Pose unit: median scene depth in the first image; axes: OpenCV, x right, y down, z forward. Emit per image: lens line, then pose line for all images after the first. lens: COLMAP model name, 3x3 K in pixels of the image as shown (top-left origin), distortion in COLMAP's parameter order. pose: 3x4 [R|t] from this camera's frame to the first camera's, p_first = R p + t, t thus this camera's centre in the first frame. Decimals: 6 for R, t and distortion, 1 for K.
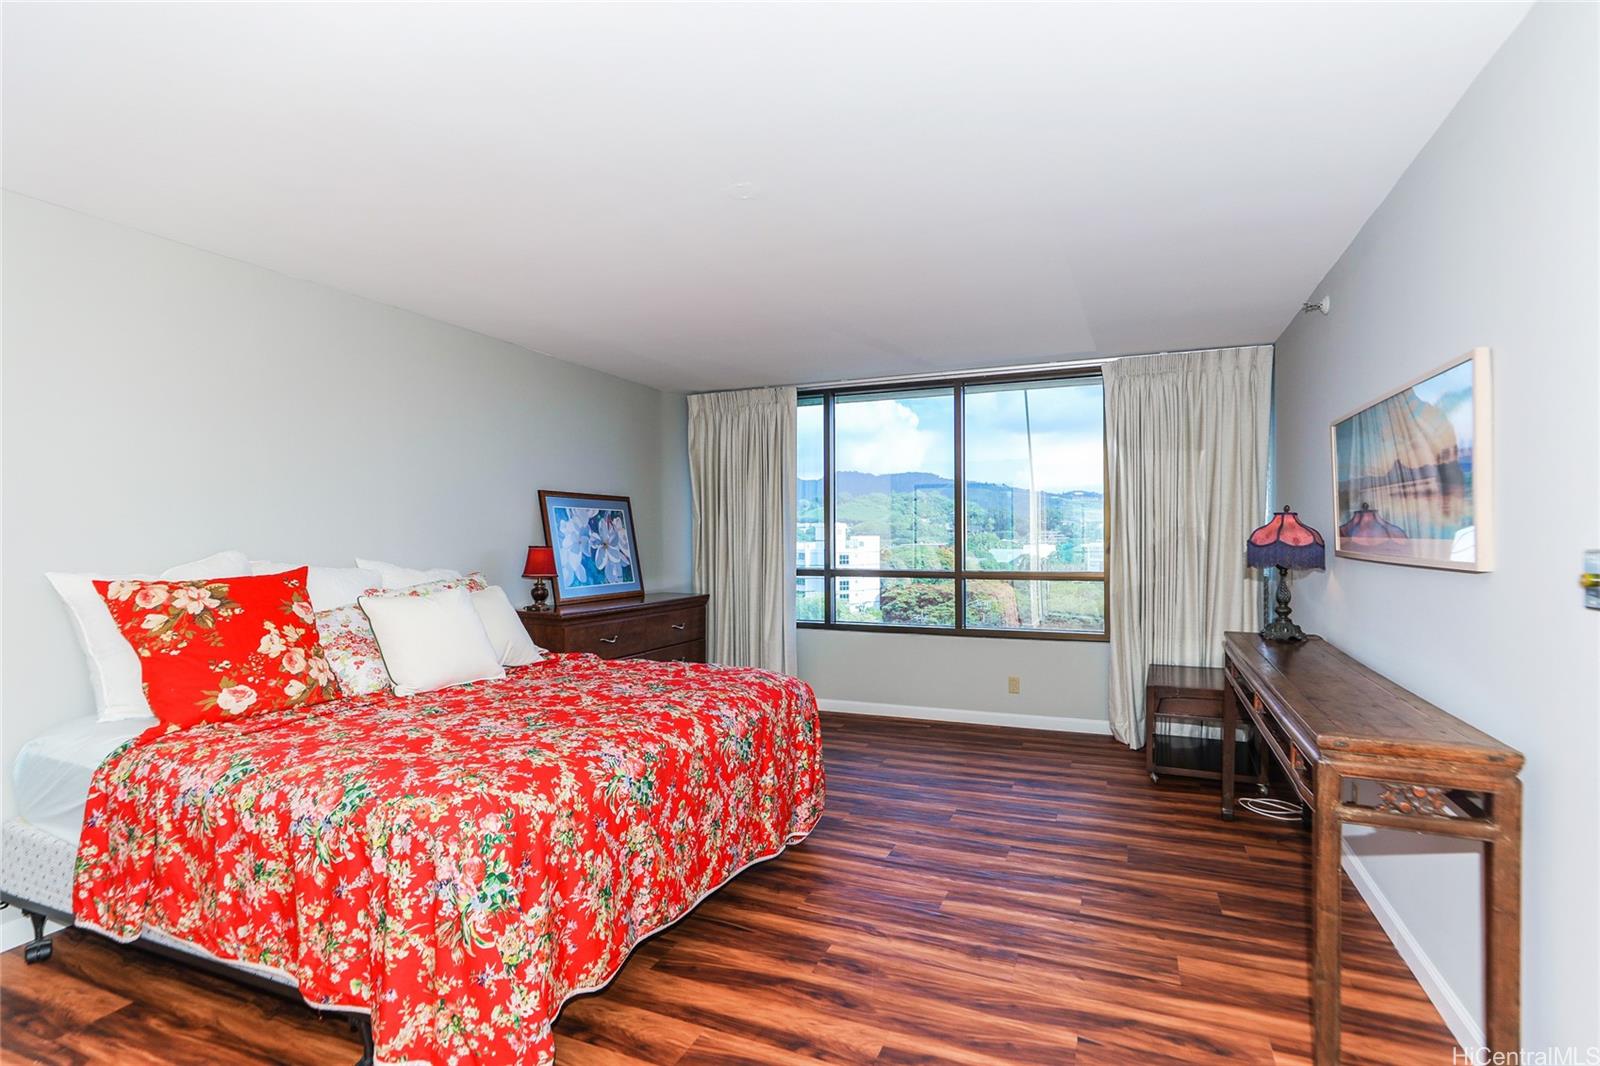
lens RADIAL K [[776.5, 0, 800.0], [0, 776.5, 533.0], [0, 0, 1]] dist [0.000149, 0.000029]
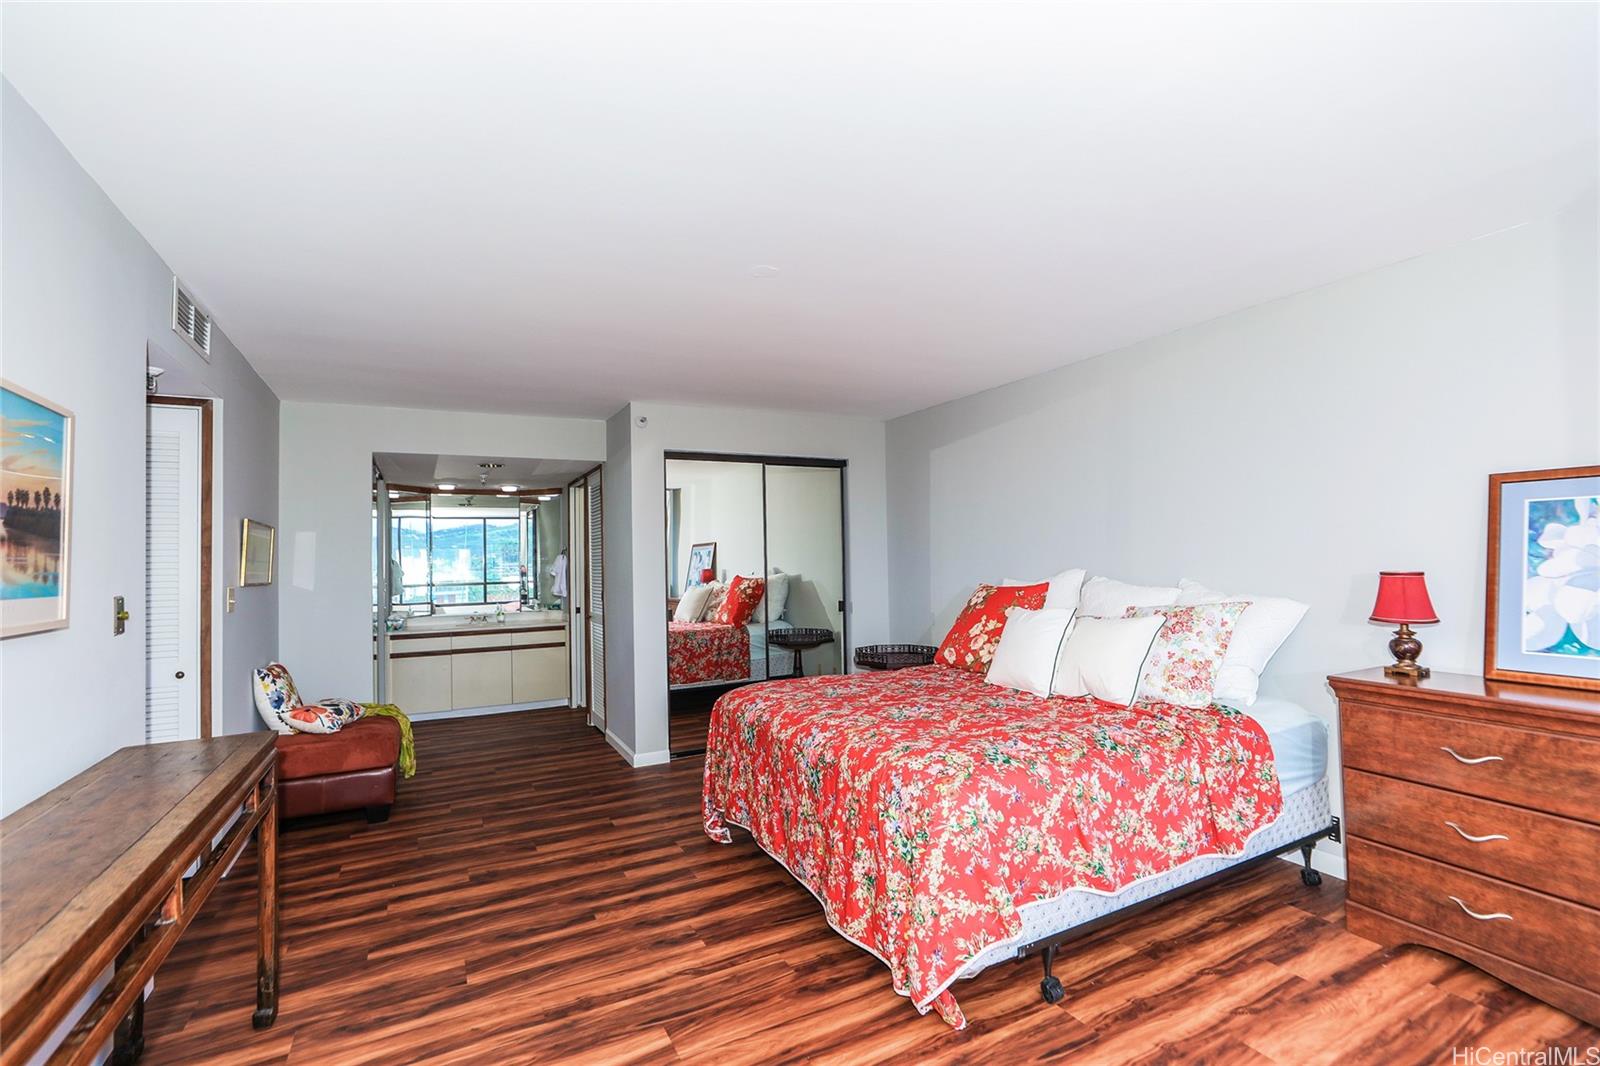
lens RADIAL K [[730.7, 0, 802.6], [0, 730.7, 557.3], [0, 0, 1]] dist [-0.015788, 0.011078]
pose [[-0.635278, 0.015401, -0.772130, 0.737689], [0.023978, 0.999712, 0.000212, -0.013506], [0.771911, -0.018380, -0.635465, 1.766842]]
